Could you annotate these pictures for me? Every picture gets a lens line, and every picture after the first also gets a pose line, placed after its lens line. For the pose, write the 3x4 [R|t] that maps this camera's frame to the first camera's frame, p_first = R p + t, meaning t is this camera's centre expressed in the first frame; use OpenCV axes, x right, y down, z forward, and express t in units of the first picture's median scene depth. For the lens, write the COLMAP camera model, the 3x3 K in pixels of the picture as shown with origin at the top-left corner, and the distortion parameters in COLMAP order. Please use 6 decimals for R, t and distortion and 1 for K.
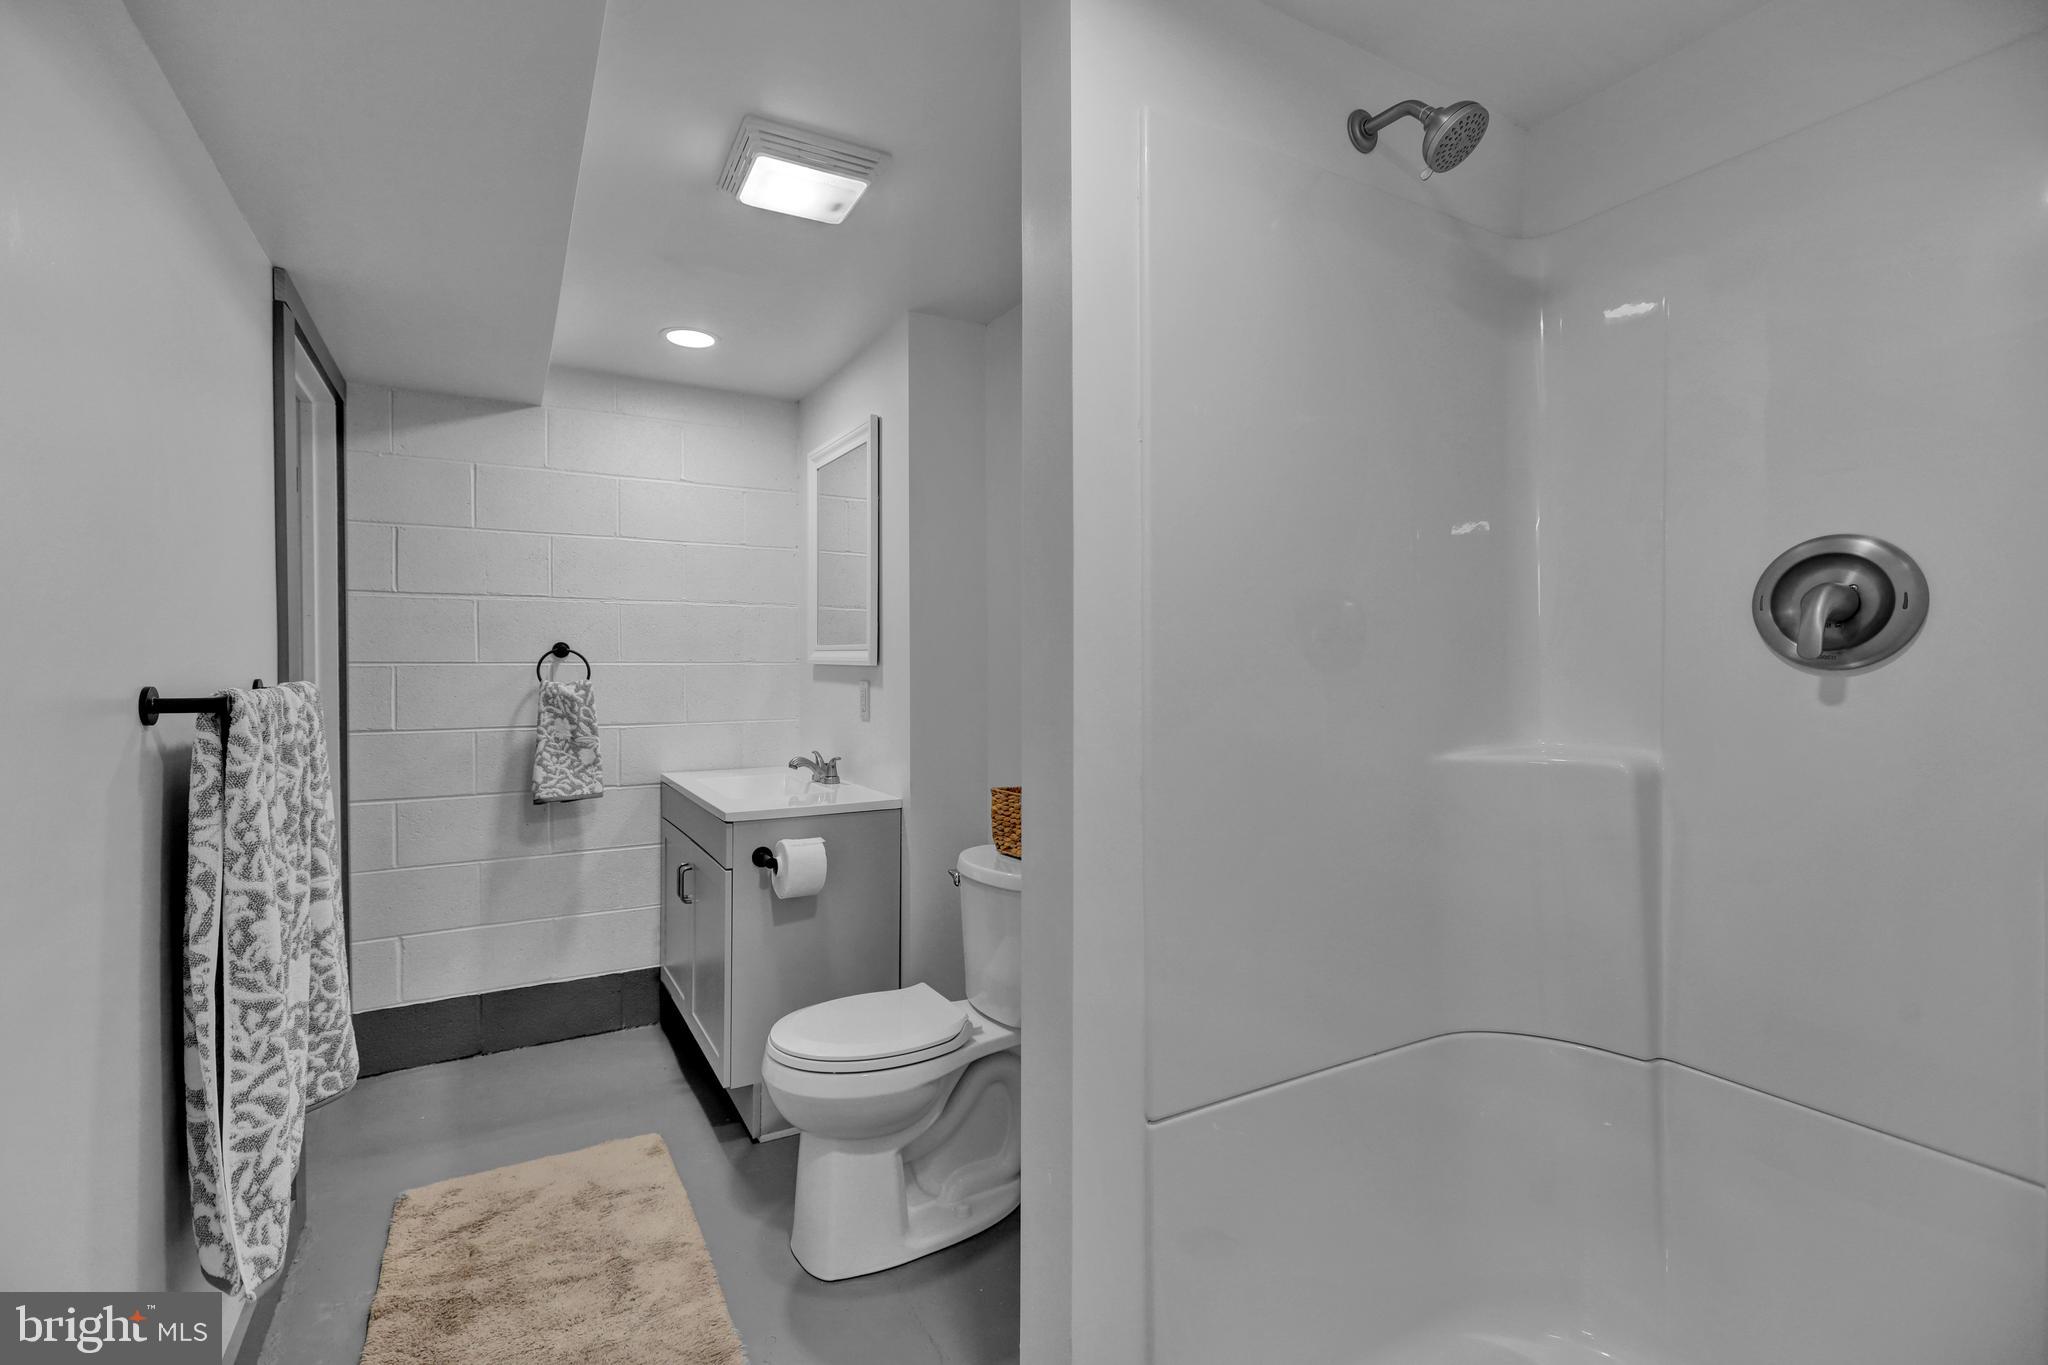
lens RADIAL K [[921.8, 0, 1016.9], [0, 921.8, 681.6], [0, 0, 1]] dist [0.000021, -0.000003]
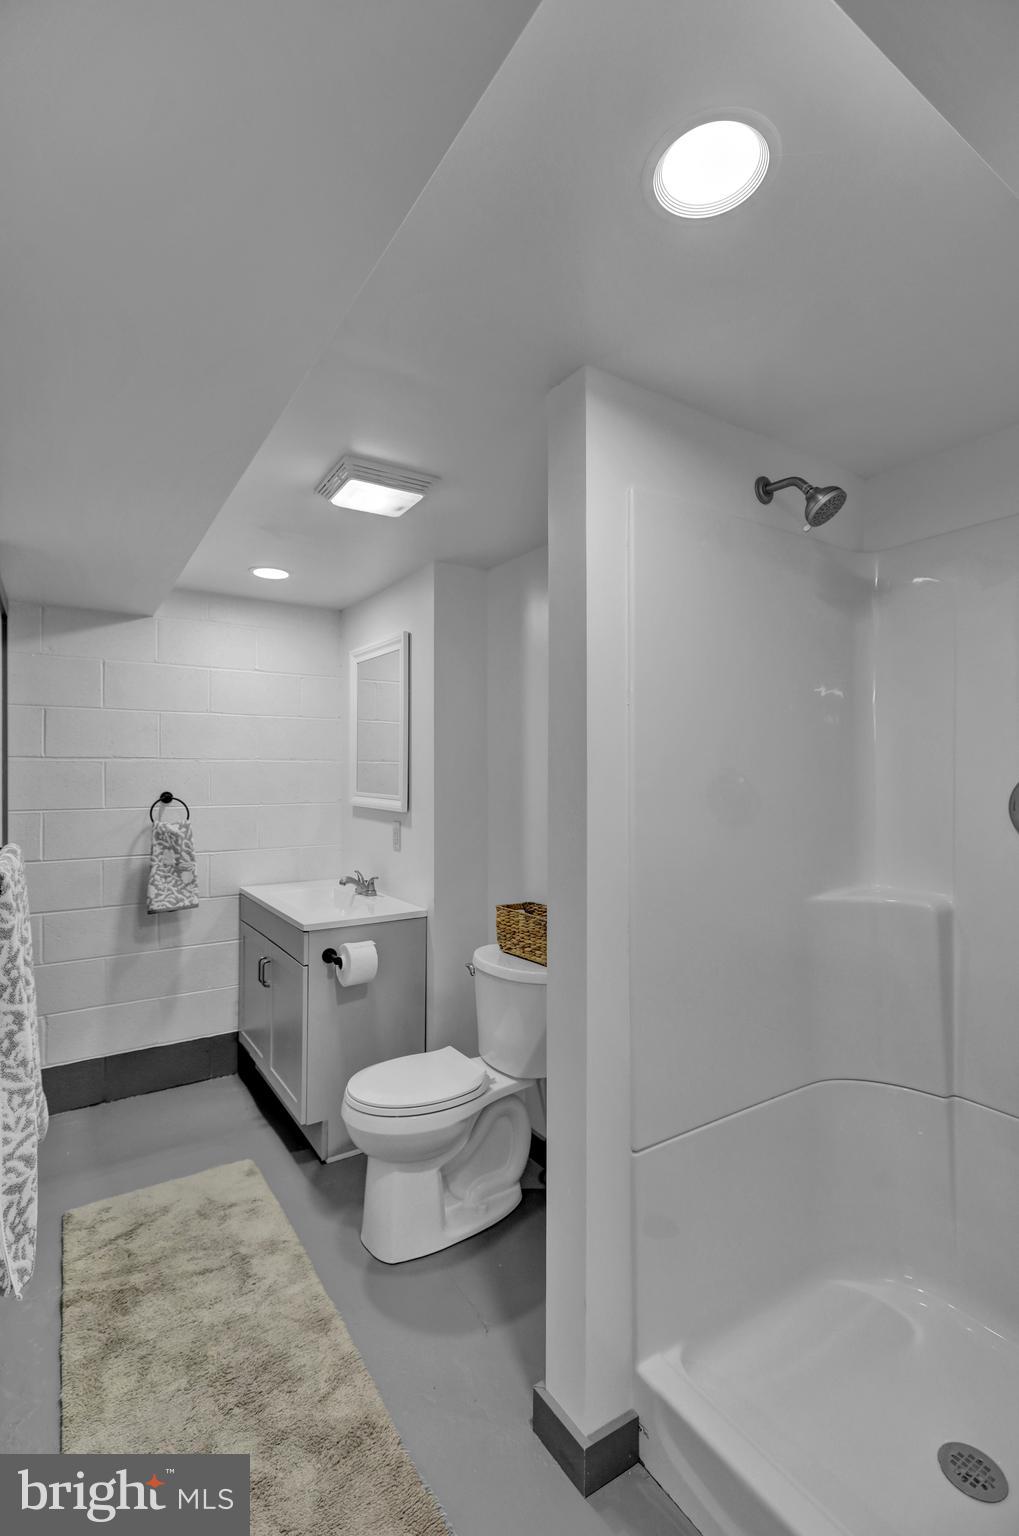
lens RADIAL K [[721.7, 0, 509.5], [0, 721.7, 768.0], [0, 0, 1]] dist [0.001435, -0.000301]
pose [[0.997593, 0.002288, 0.069308, -0.095276], [-0.001669, 0.999958, -0.008988, -0.095097], [-0.069326, 0.008851, 0.997555, -0.117981]]
